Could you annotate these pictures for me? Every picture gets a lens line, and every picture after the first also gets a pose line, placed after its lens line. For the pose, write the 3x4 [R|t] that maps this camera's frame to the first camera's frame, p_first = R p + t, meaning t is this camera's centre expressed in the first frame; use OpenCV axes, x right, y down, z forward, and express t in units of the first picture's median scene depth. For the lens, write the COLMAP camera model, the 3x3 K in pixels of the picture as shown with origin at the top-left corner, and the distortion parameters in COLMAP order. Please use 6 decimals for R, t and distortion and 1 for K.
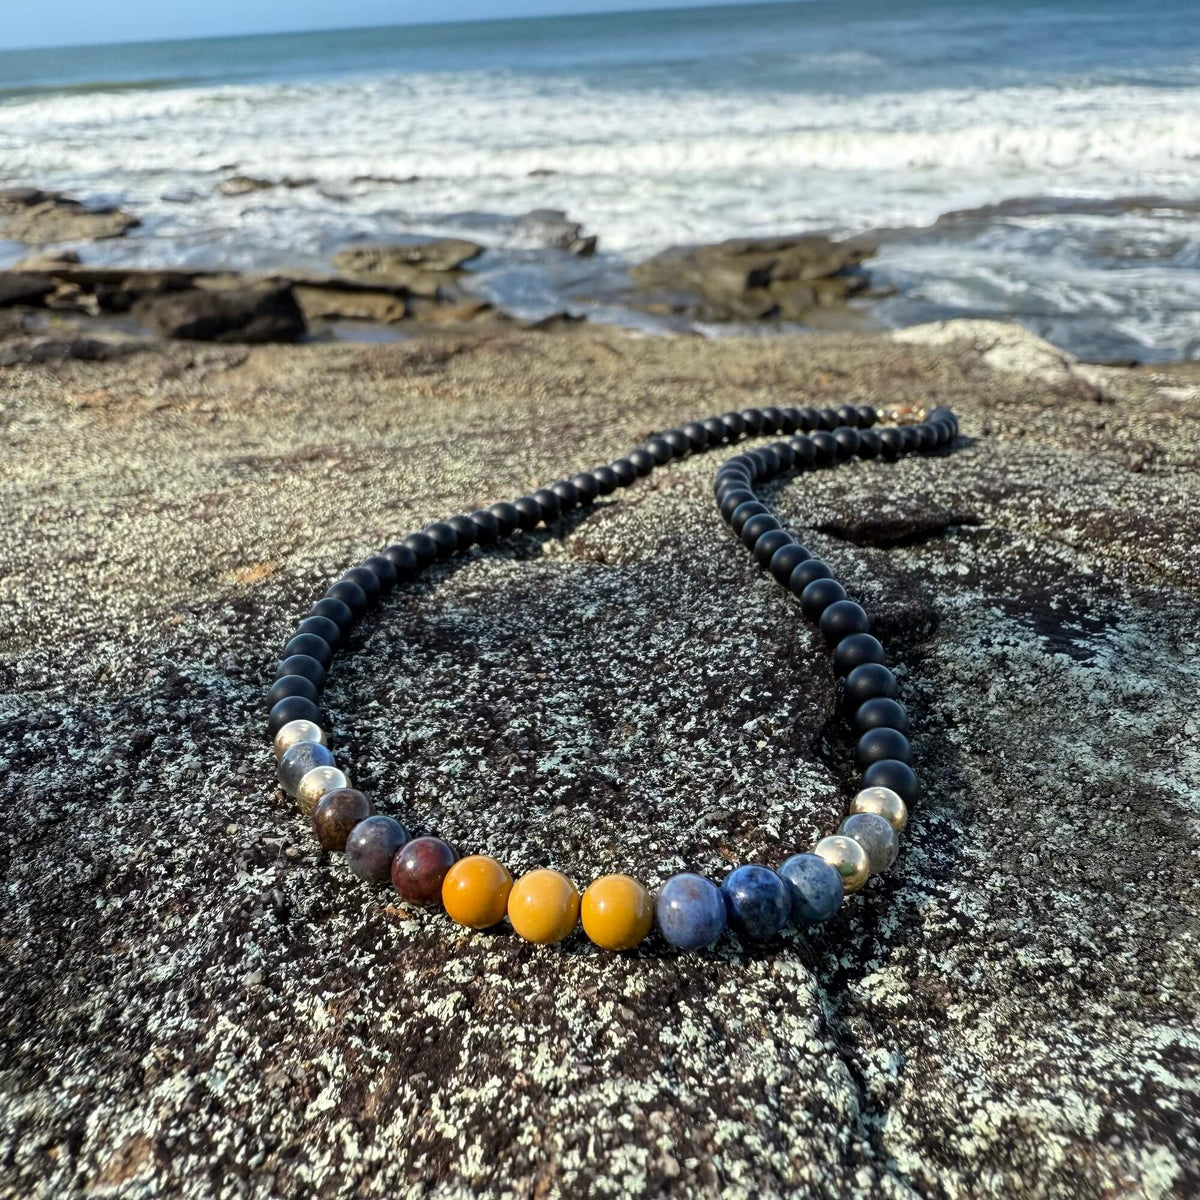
lens RADIAL K [[1141.5, 0, 600.0], [0, 1141.5, 600.0], [0, 0, 1]] dist [0.001083, 0.008773]
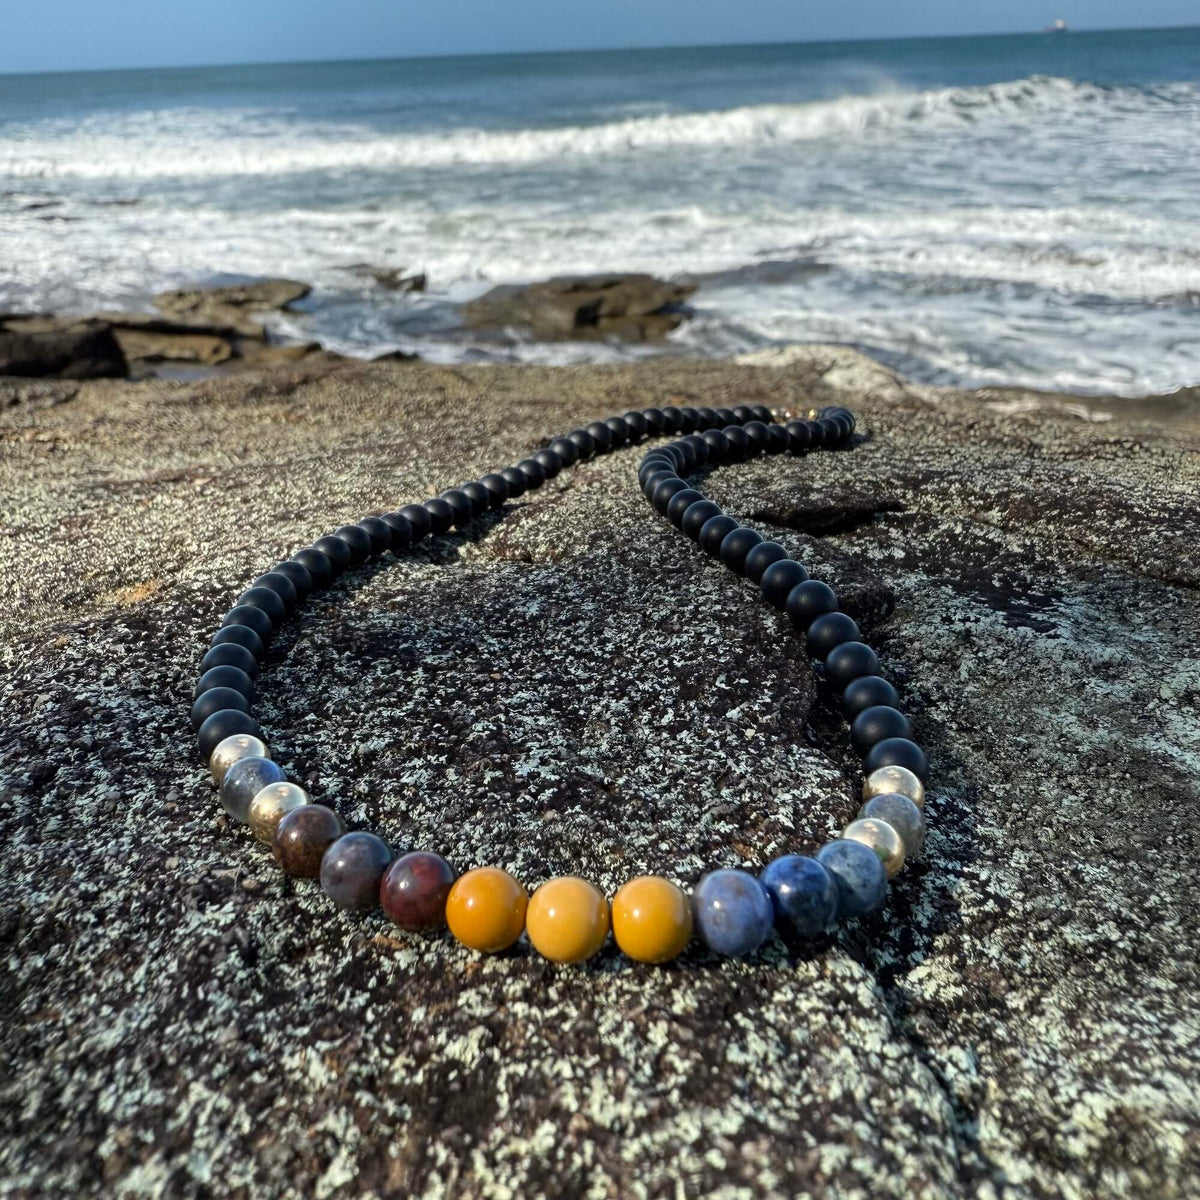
lens RADIAL K [[1141.5, 0, 600.0], [0, 1141.5, 600.0], [0, 0, 1]] dist [0.001083, 0.008773]
pose [[0.990612, -0.045233, 0.129003, -0.107434], [0.048660, 0.998538, -0.023542, 0.040189], [-0.127749, 0.029598, 0.991365, 0.109286]]
